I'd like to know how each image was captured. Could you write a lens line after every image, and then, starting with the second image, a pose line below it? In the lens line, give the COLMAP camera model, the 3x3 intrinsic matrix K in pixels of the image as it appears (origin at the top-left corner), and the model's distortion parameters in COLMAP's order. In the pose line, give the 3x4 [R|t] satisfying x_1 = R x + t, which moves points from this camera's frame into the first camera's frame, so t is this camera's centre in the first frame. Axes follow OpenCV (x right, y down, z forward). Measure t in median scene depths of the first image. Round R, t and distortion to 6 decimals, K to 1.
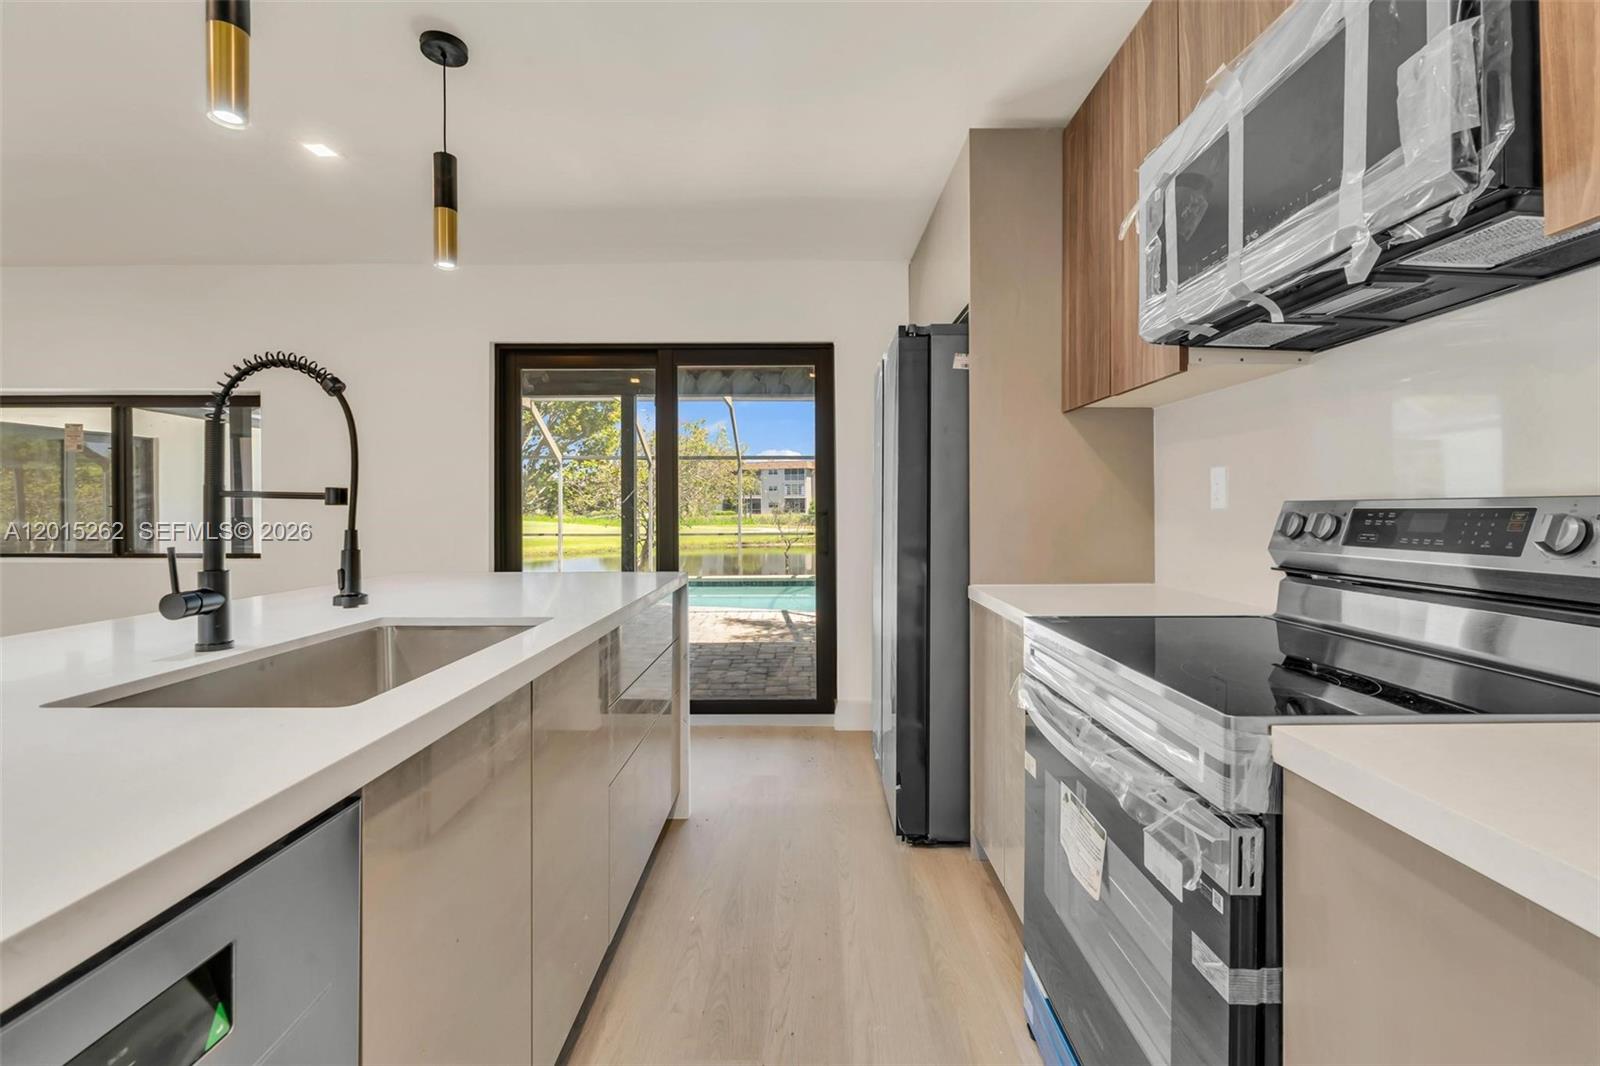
lens RADIAL K [[692.3, 0, 802.8], [0, 692.3, 524.0], [0, 0, 1]] dist [-0.001869, -0.000022]
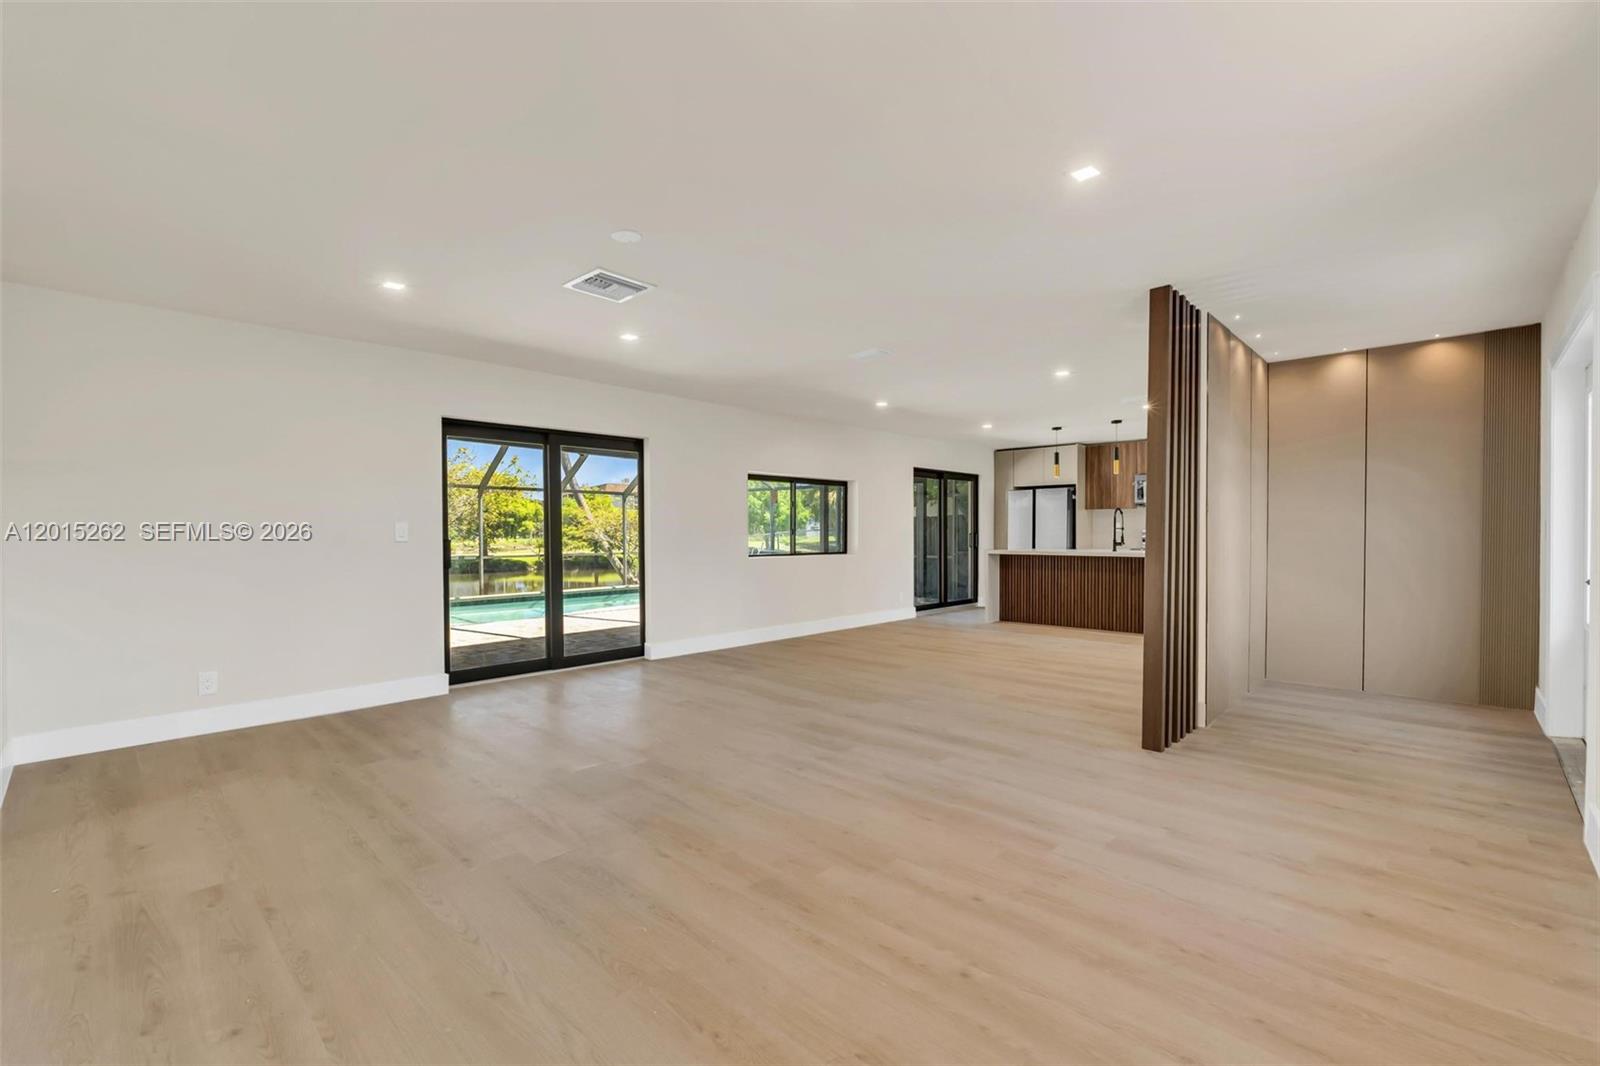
lens RADIAL K [[695.0, 0, 791.6], [0, 695.0, 550.7], [0, 0, 1]] dist [0.000245, 0.000142]
pose [[0.696651, -0.017755, 0.717191, -6.205731], [0.017875, 0.999813, 0.007389, 0.053847], [-0.717188, 0.007672, 0.696838, -1.133672]]
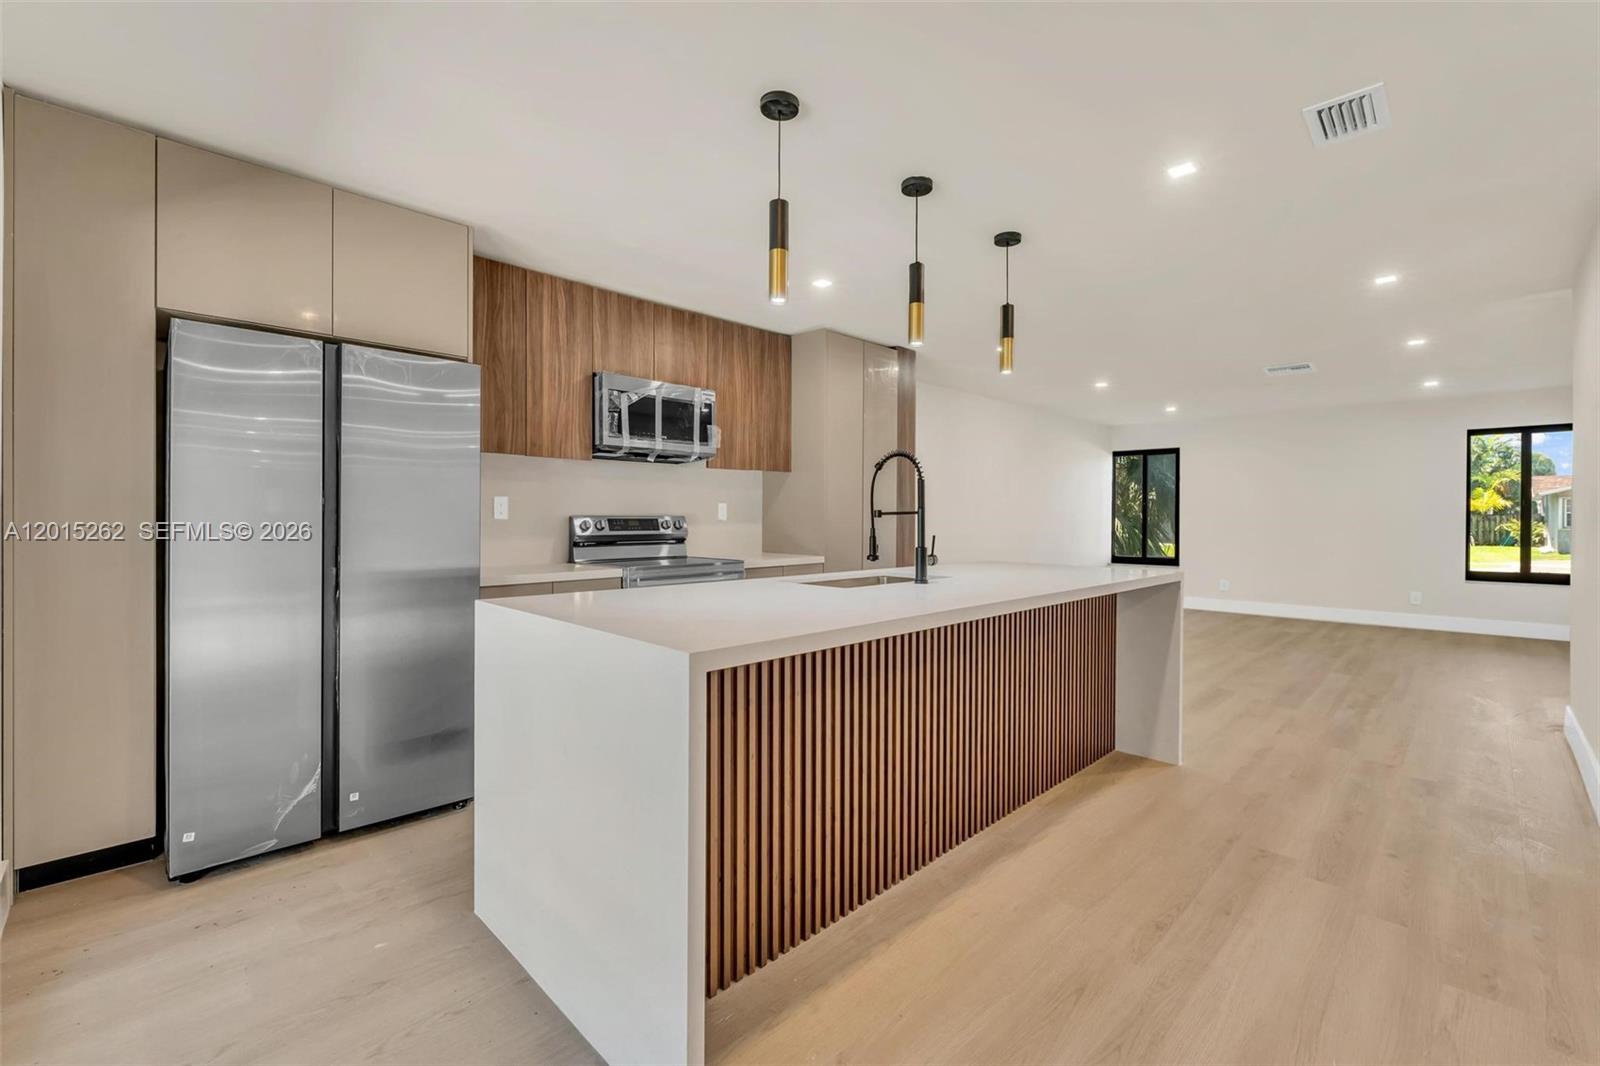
lens RADIAL K [[675.6, 0, 817.1], [0, 675.6, 521.7], [0, 0, 1]] dist [-0.006912, 0.000259]
pose [[-0.718660, -0.002389, 0.695358, -1.650084], [0.014185, 0.999736, 0.018096, -0.043939], [-0.695217, 0.022868, -0.718436, 2.185574]]
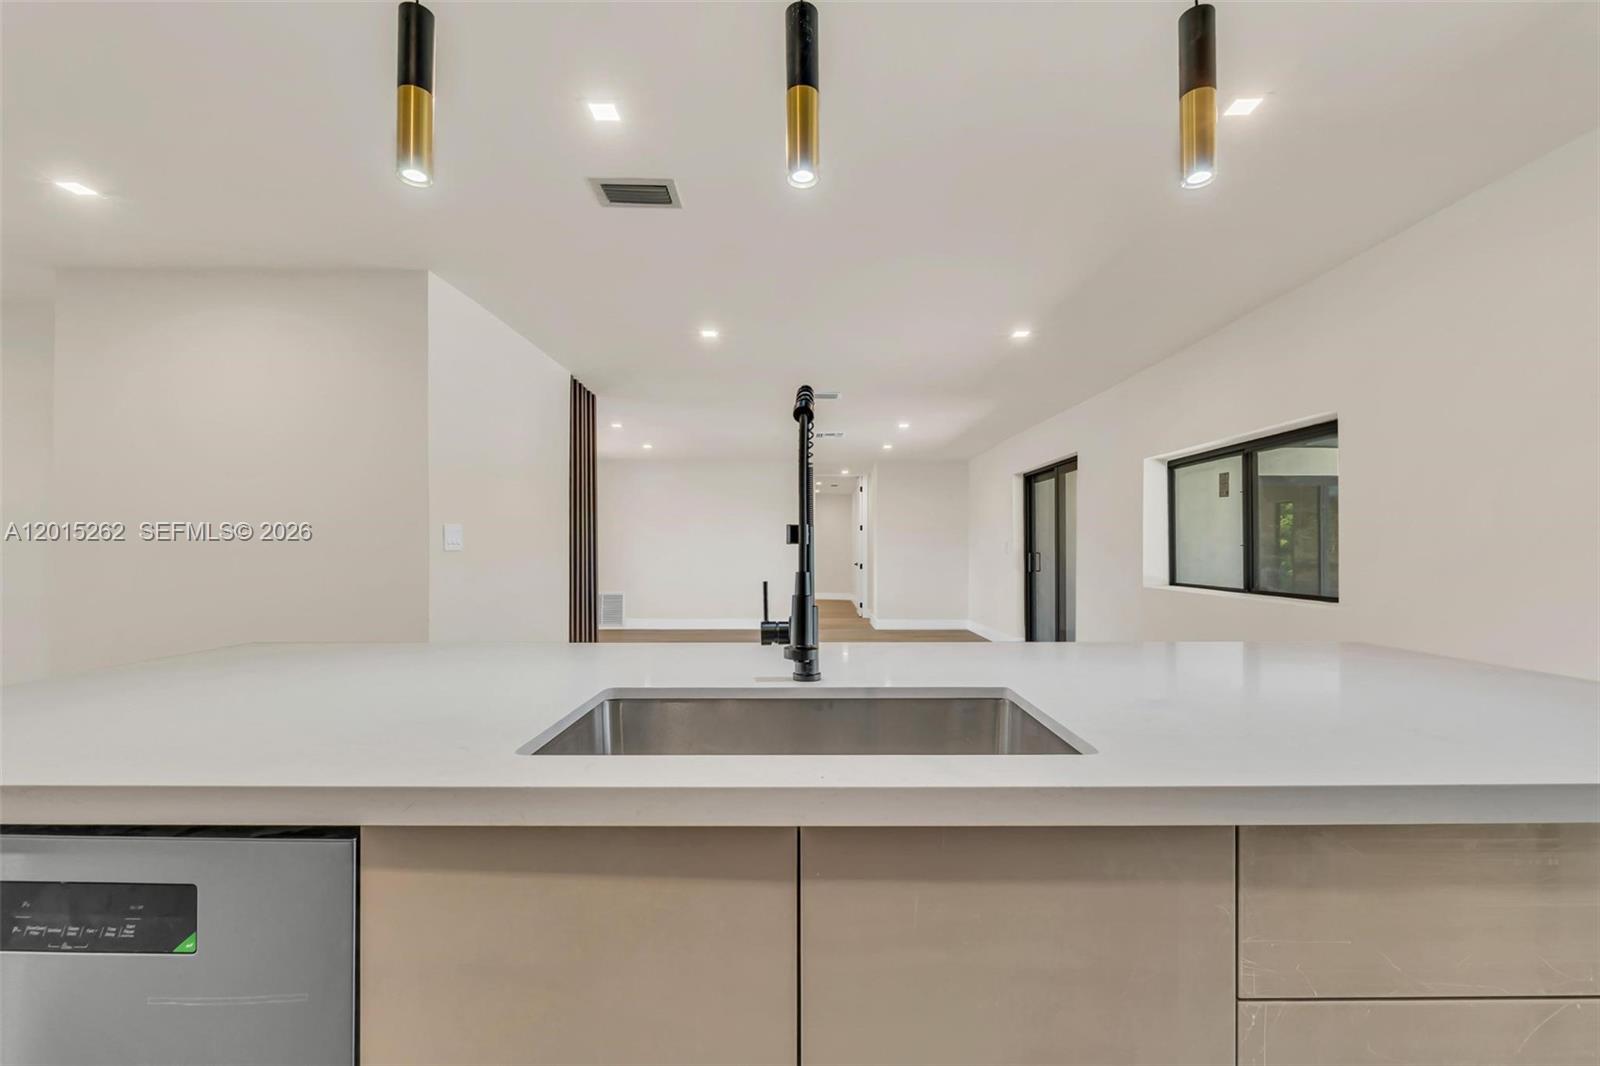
lens RADIAL K [[695.0, 0, 791.6], [0, 695.0, 550.7], [0, 0, 1]] dist [0.000245, 0.000142]
pose [[0.018102, 0.004575, -0.999826, 0.183332], [-0.021690, 0.999756, 0.004182, -0.018143], [0.999601, 0.021611, 0.018196, 0.772543]]
